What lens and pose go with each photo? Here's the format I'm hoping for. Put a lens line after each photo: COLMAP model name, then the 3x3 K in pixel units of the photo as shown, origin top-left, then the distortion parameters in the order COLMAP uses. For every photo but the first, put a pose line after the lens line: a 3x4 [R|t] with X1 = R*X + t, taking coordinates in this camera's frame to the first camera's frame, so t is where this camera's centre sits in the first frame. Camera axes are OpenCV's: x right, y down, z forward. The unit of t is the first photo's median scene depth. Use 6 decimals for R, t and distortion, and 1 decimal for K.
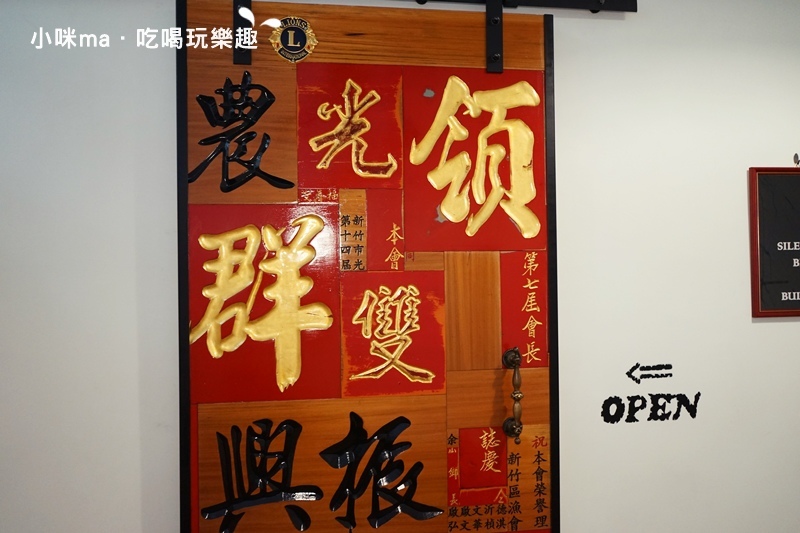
lens RADIAL K [[649.2, 0, 399.5], [0, 649.2, 266.5], [0, 0, 1]] dist [-0.002938, 0.005096]
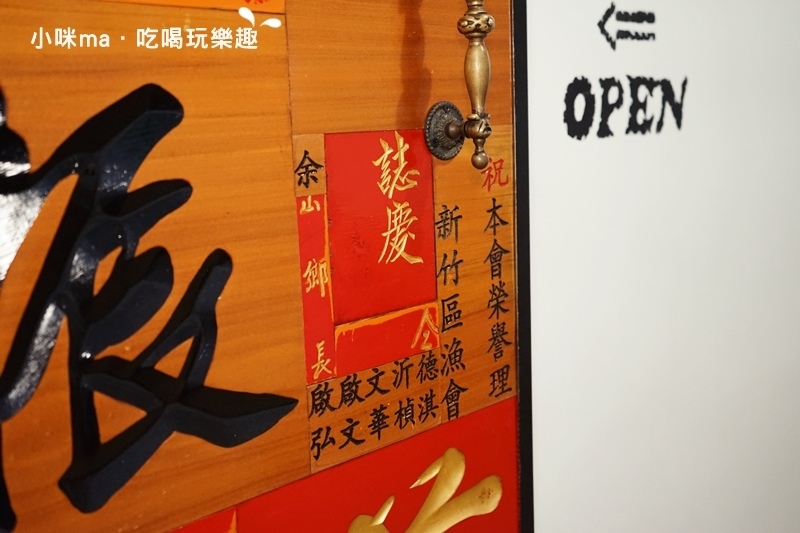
lens RADIAL K [[892.5, 0, 399.5], [0, 892.5, 265.9], [0, 0, 1]] dist [-0.027460, 0.000000]
pose [[0.798117, -0.112148, 0.591973, -0.134844], [0.025428, 0.987918, 0.152877, 0.245486], [-0.601965, -0.106961, 0.791326, 0.631584]]
